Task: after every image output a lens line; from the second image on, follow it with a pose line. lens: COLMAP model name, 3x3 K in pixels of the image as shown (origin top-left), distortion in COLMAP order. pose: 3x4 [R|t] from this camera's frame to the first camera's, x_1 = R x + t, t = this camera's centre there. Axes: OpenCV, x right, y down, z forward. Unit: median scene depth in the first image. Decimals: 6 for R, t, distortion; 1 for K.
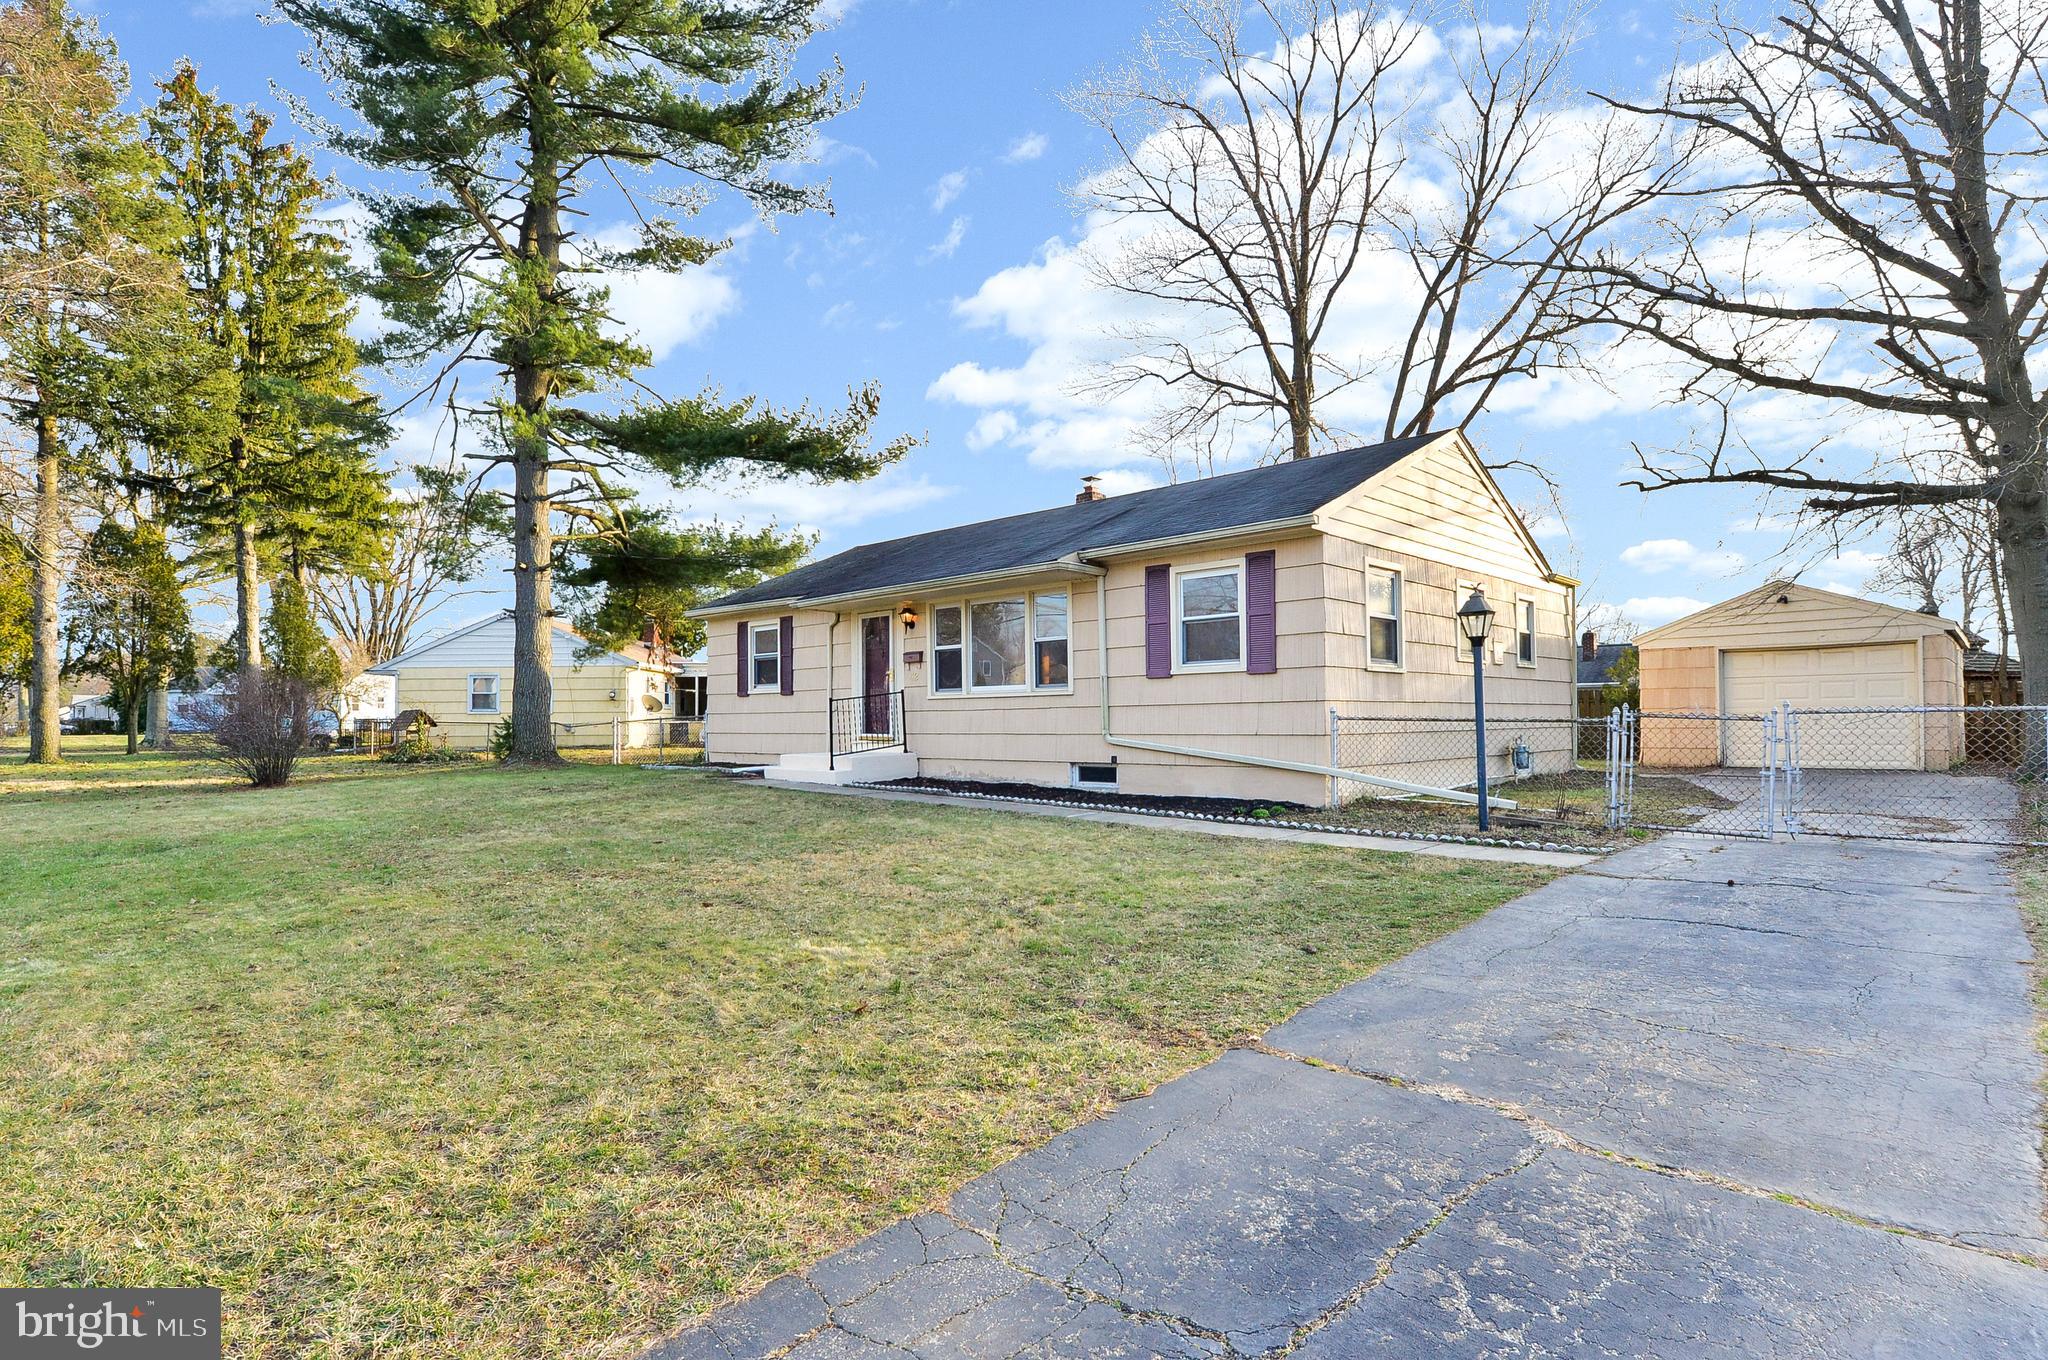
lens RADIAL K [[1019.7, 0, 1027.5], [0, 1019.7, 685.2], [0, 0, 1]] dist [0.000890, -0.000162]
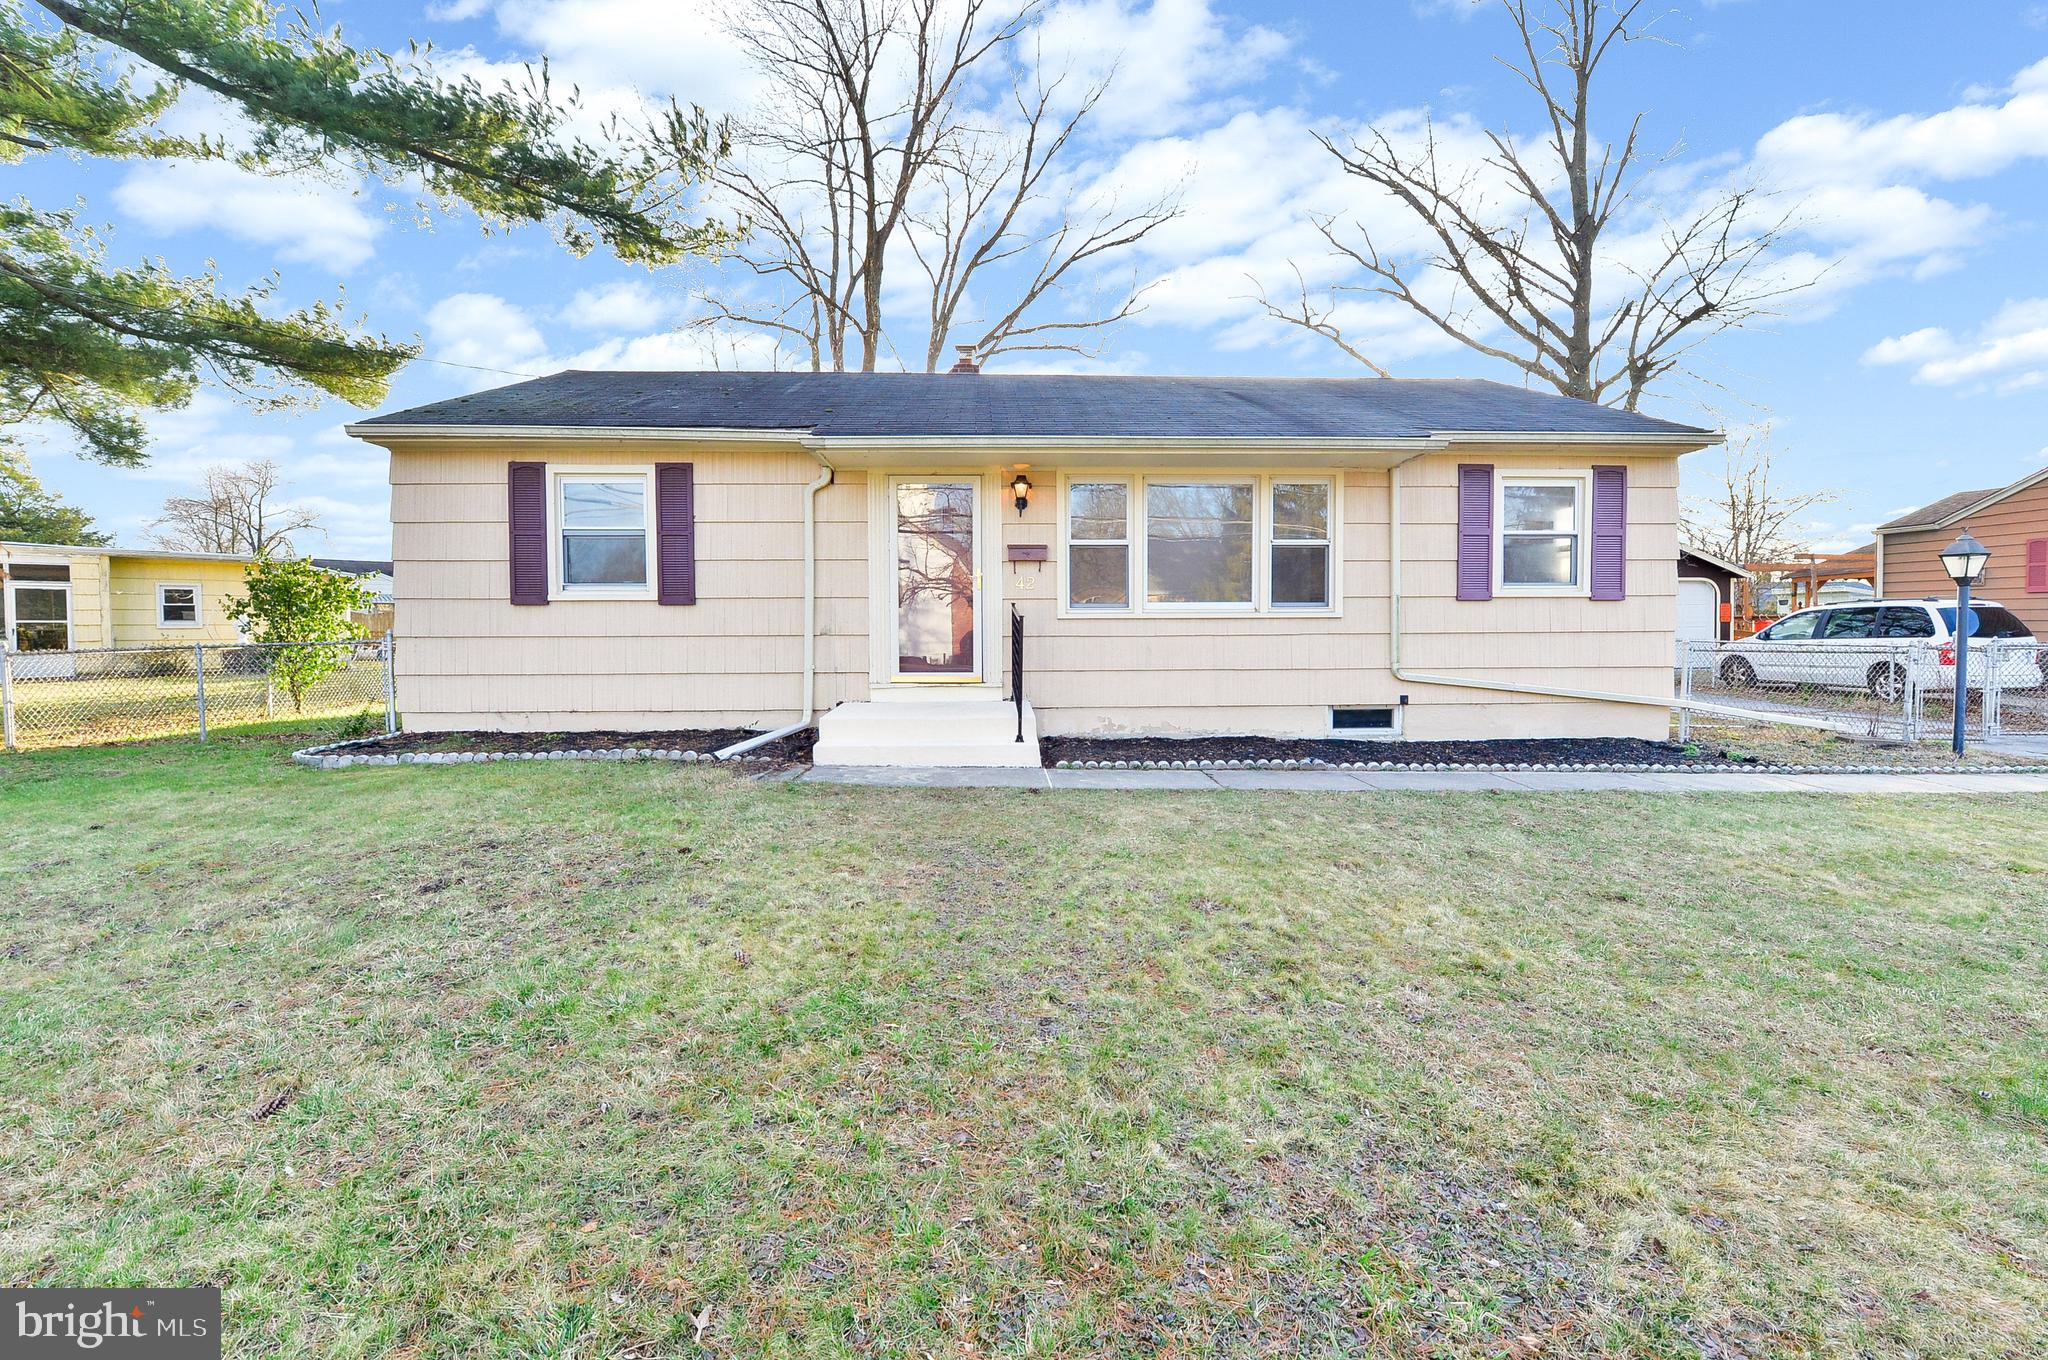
lens RADIAL K [[857.9, 0, 1026.9], [0, 857.9, 662.0], [0, 0, 1]] dist [-0.017996, -0.002471]
pose [[0.706691, -0.008730, 0.707468, -0.540289], [-0.026387, 0.998903, 0.038683, 0.022325], [-0.707030, -0.046005, 0.705686, 0.662730]]
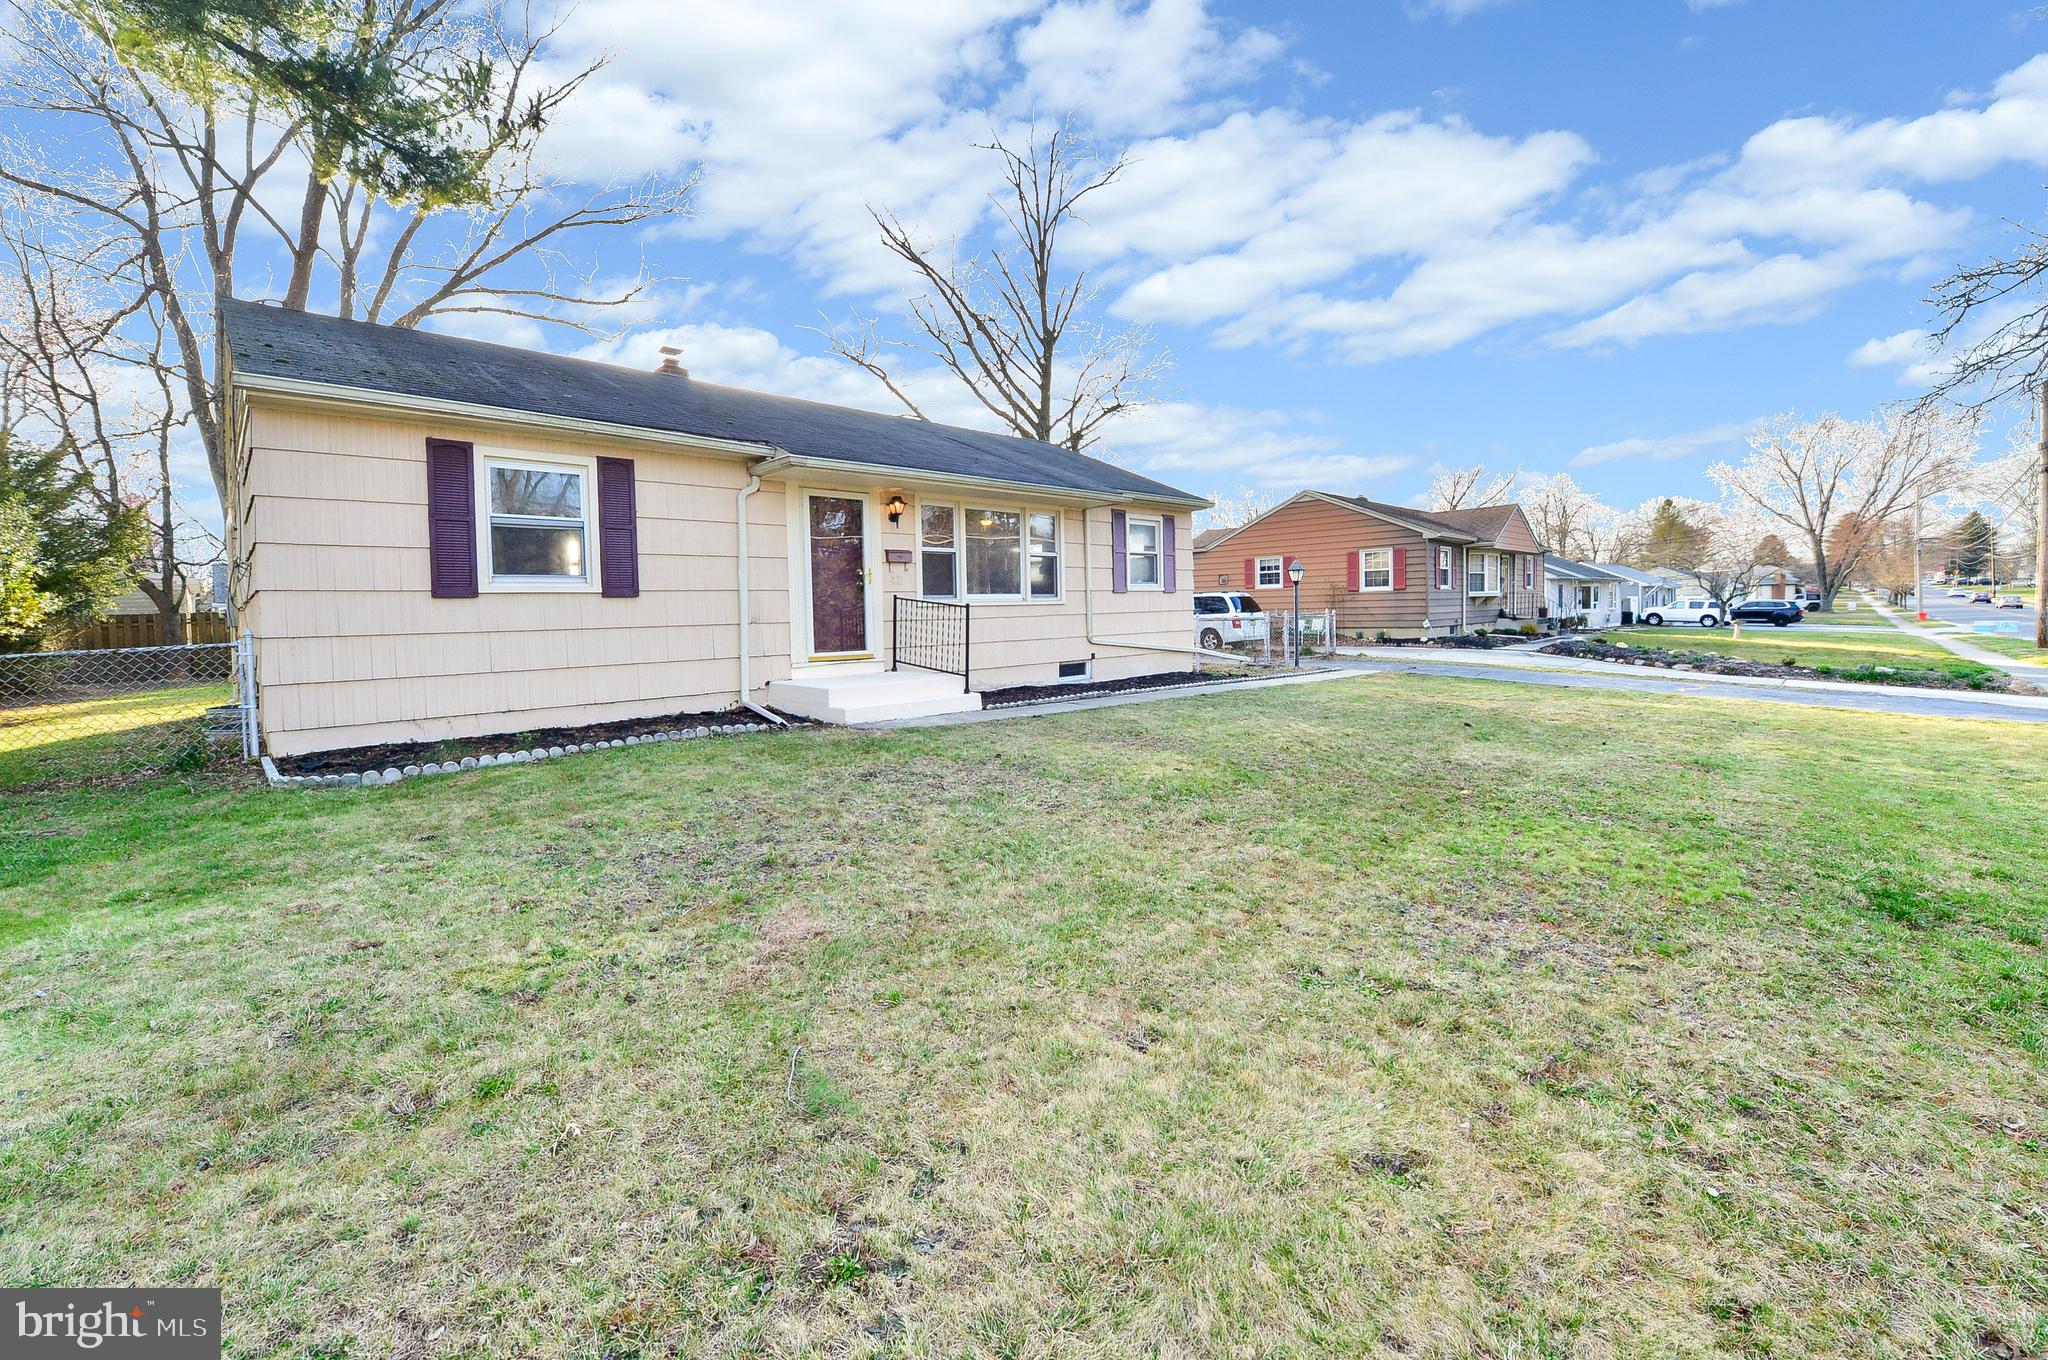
lens RADIAL K [[857.9, 0, 1019.1], [0, 857.9, 662.7], [0, 0, 1]] dist [-0.017996, -0.002471]
pose [[0.036517, -0.039698, 0.998544, -0.887452], [0.000744, 0.999211, 0.039698, 0.034719], [-0.999333, -0.000707, 0.036517, 0.947865]]
